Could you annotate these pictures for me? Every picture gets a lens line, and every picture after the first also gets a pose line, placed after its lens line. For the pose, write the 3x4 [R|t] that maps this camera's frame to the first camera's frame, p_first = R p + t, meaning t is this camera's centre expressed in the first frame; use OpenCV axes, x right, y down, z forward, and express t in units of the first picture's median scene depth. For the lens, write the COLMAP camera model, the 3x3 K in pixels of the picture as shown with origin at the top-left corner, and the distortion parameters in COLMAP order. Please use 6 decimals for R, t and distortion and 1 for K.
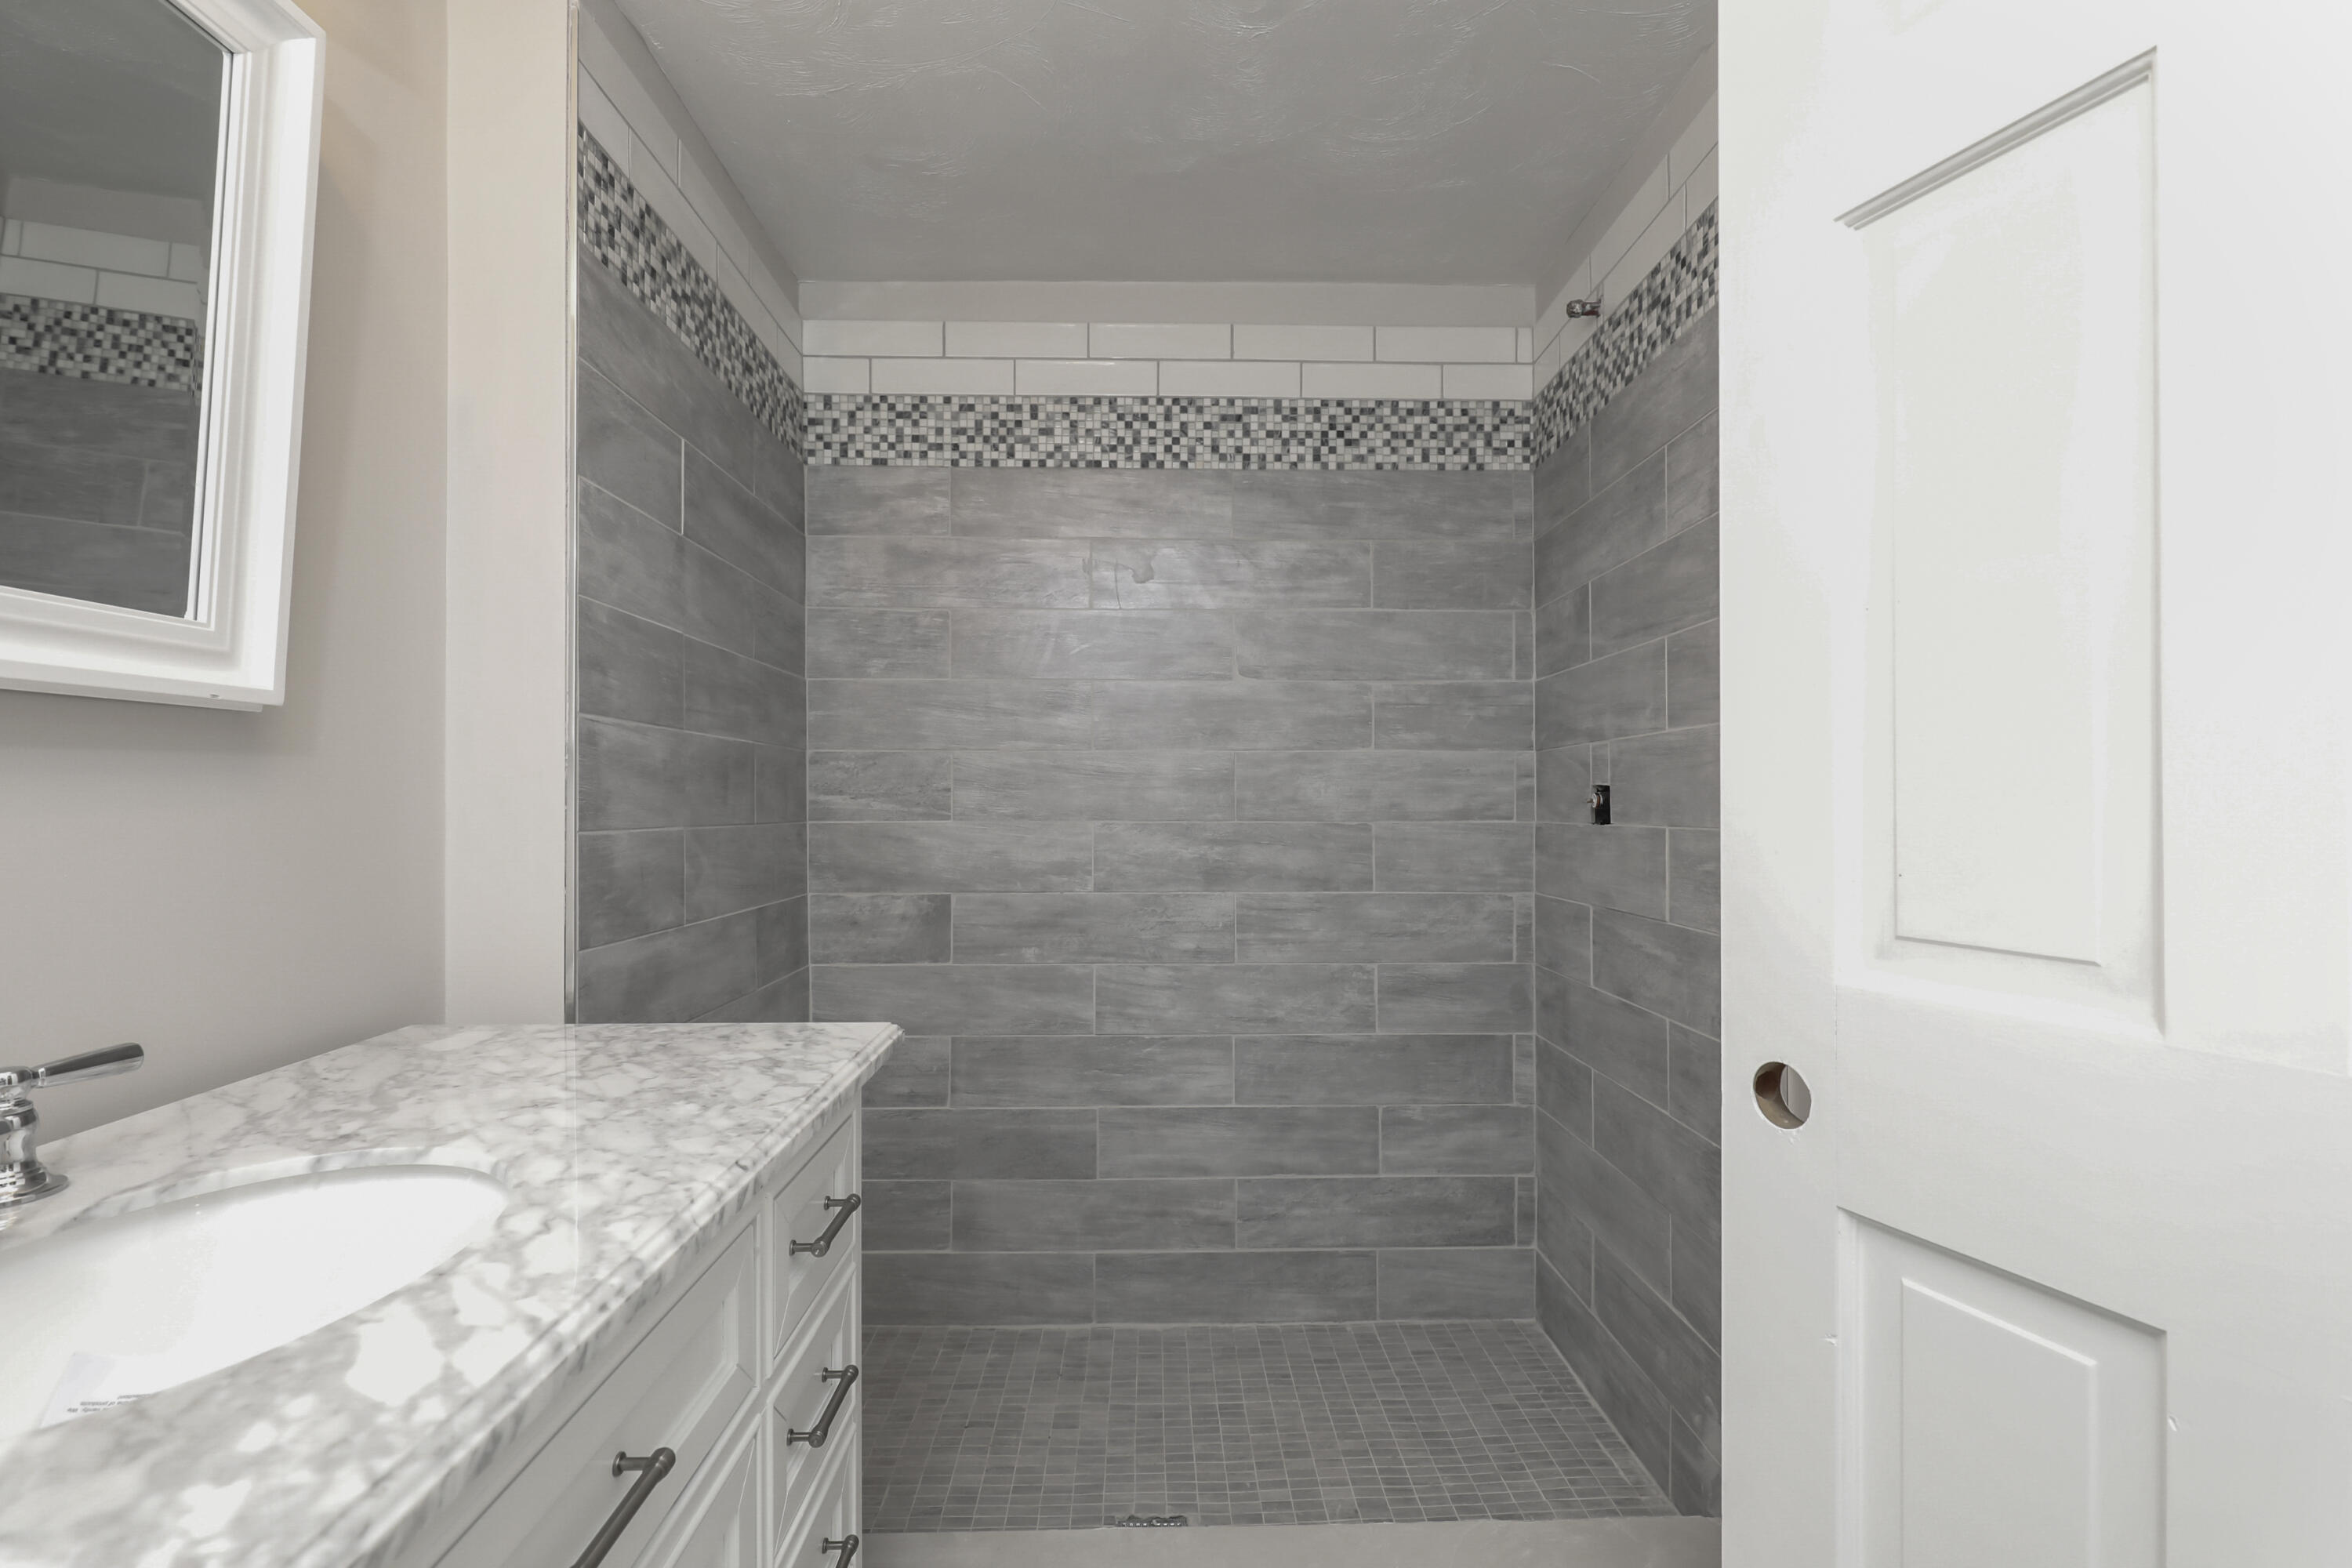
lens RADIAL K [[1062.9, 0, 1180.8], [0, 1062.9, 790.6], [0, 0, 1]] dist [0.003022, -0.000609]
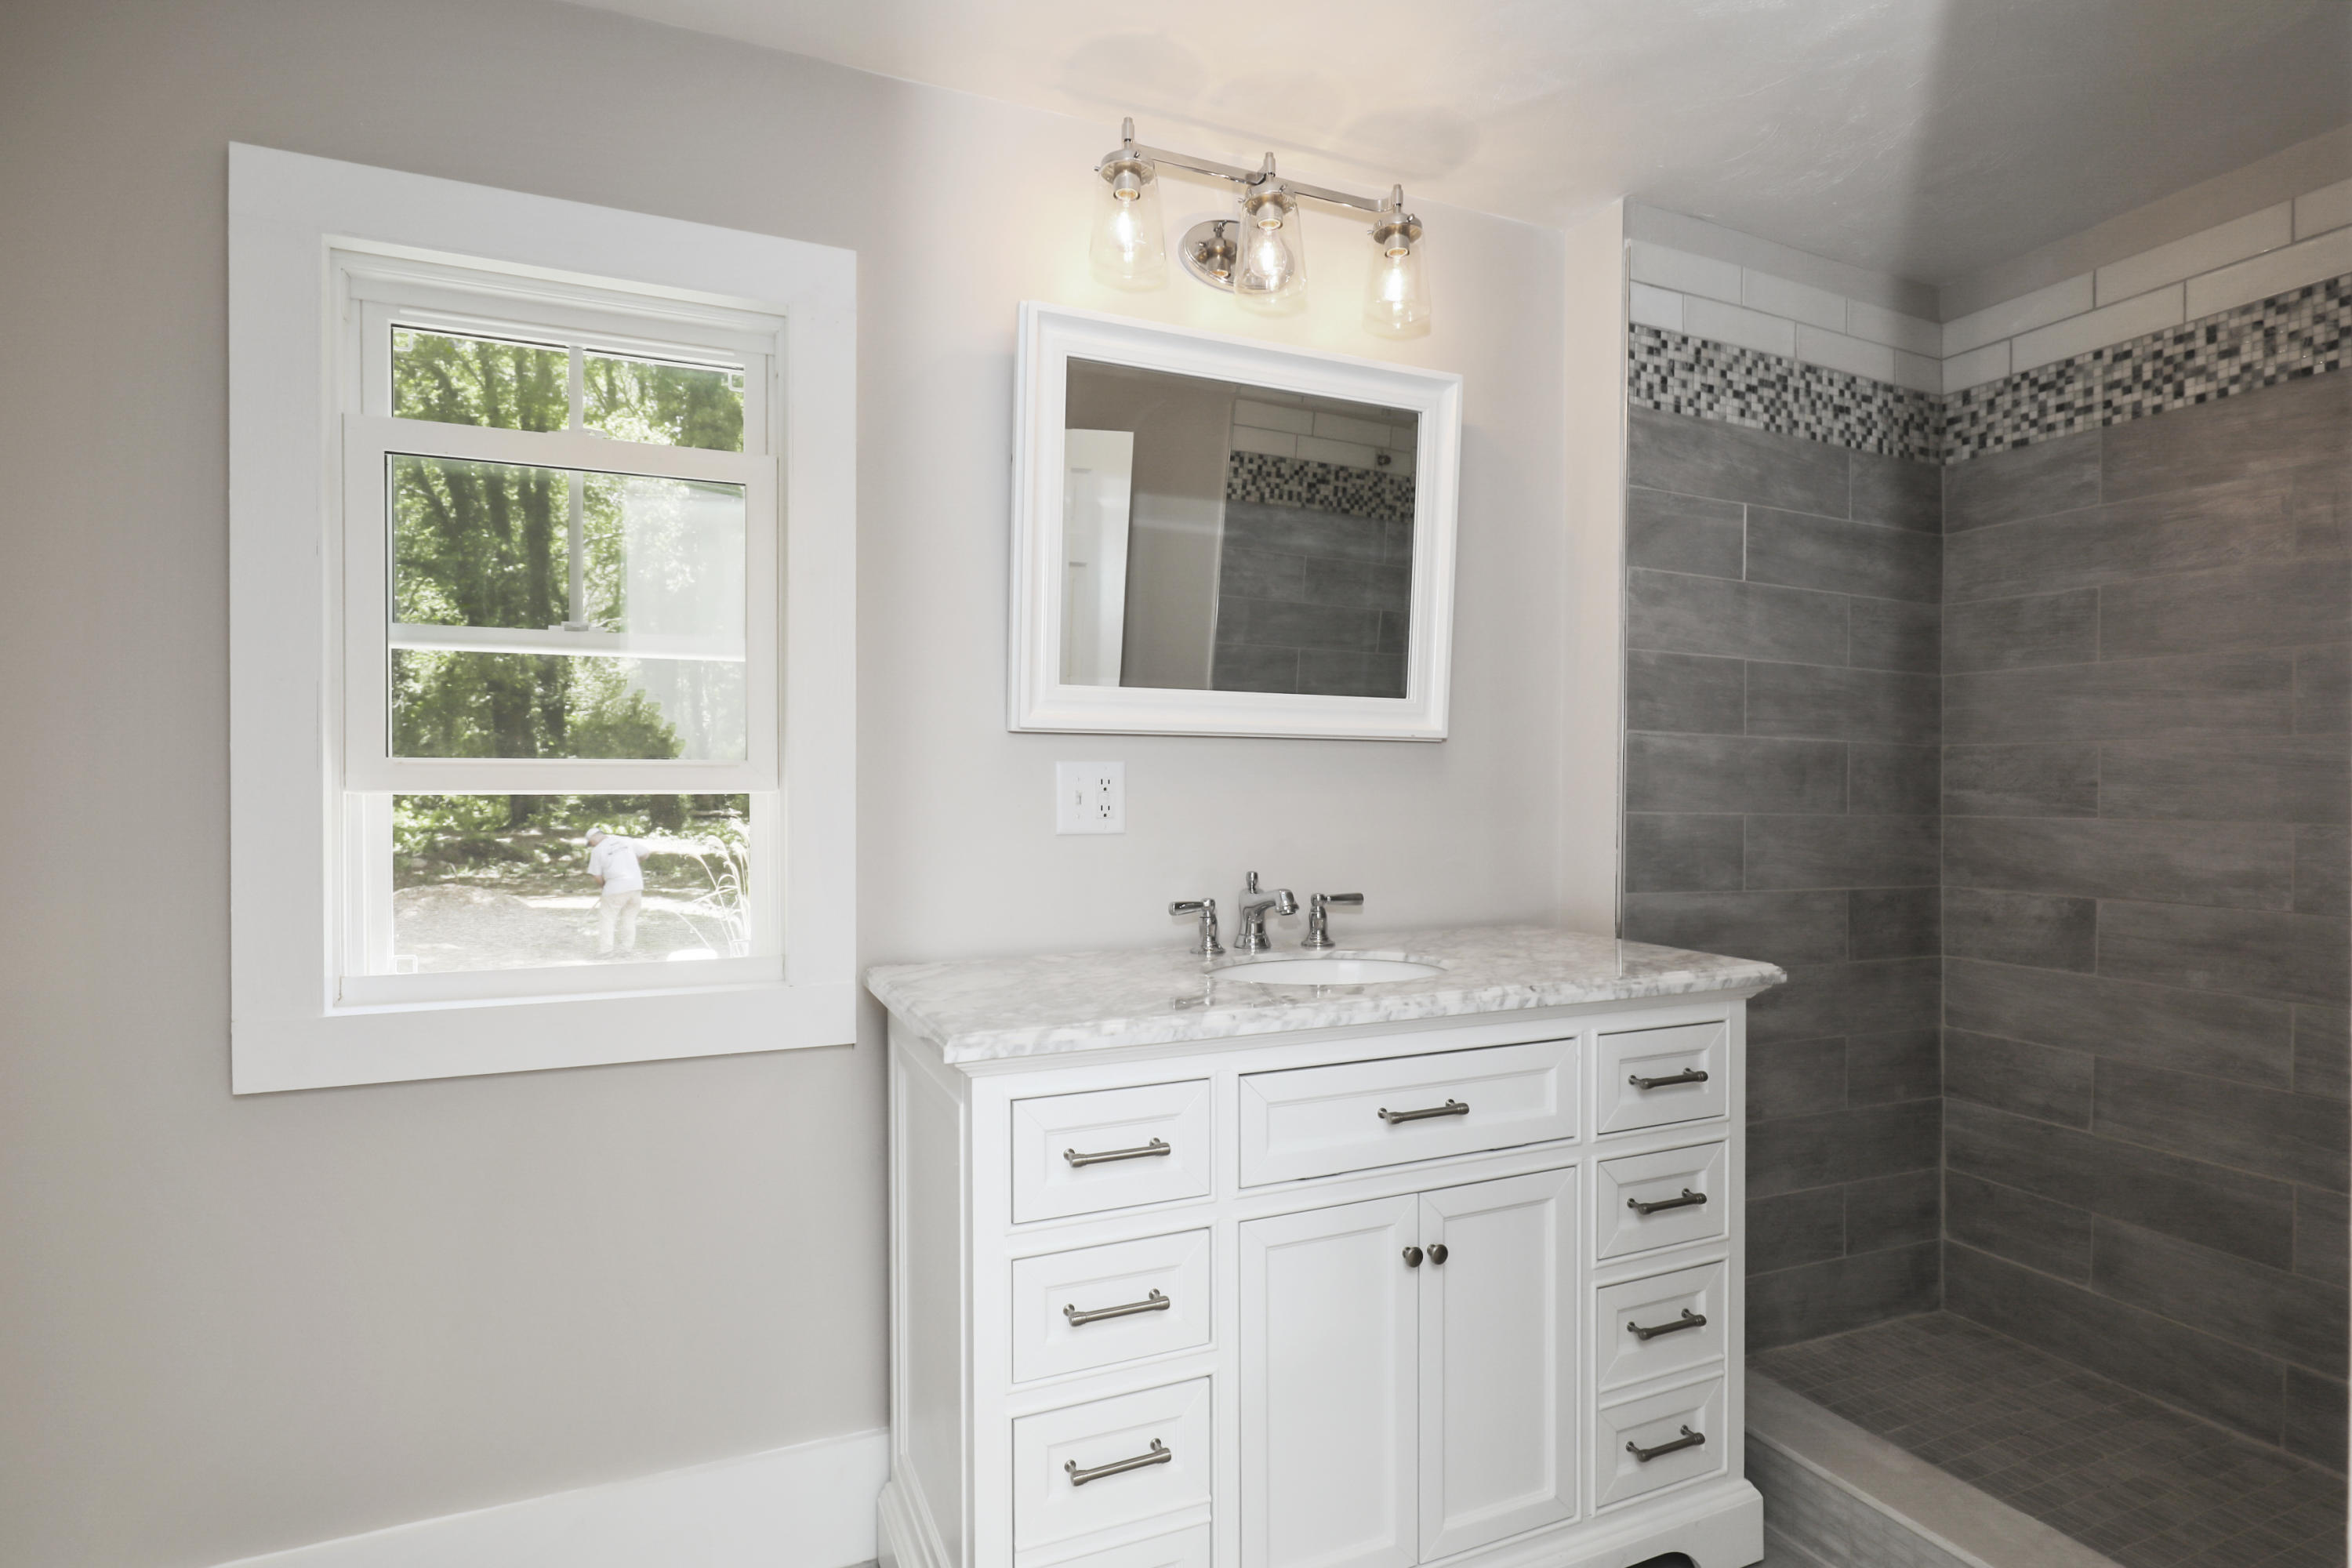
lens RADIAL K [[1208.4, 0, 1179.9], [0, 1208.4, 785.3], [0, 0, 1]] dist [0.004034, 0.000428]
pose [[0.379503, 0.000871, -0.925190, 0.444274], [-0.003565, 0.999994, -0.000521, 0.003607], [0.925183, 0.003496, 0.379504, -0.117932]]
